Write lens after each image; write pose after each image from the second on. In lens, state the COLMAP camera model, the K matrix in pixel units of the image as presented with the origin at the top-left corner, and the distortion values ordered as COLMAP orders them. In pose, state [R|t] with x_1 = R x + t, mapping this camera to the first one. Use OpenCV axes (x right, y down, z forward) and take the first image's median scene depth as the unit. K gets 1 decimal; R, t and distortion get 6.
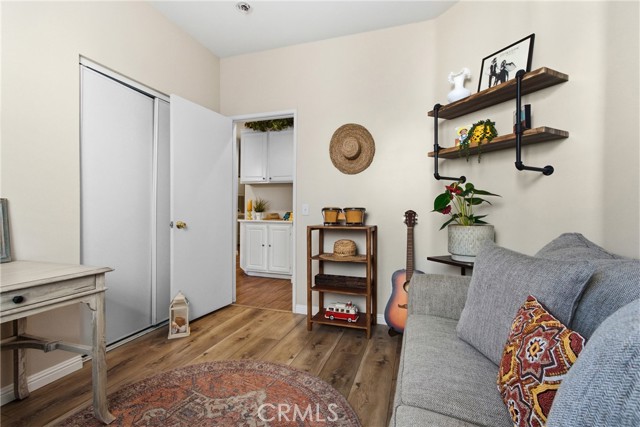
lens RADIAL K [[294.7, 0, 320.6], [0, 294.7, 212.3], [0, 0, 1]] dist [0.008673, 0.002129]
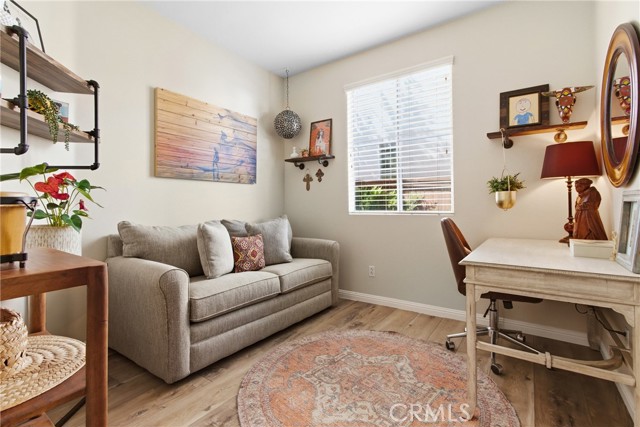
lens RADIAL K [[294.7, 0, 320.3], [0, 294.7, 209.6], [0, 0, 1]] dist [0.008673, 0.002129]
pose [[-0.958068, -0.000814, 0.286538, -0.471159], [0.002516, 0.999934, 0.011251, -0.005683], [-0.286528, 0.011500, -0.958003, 1.876164]]
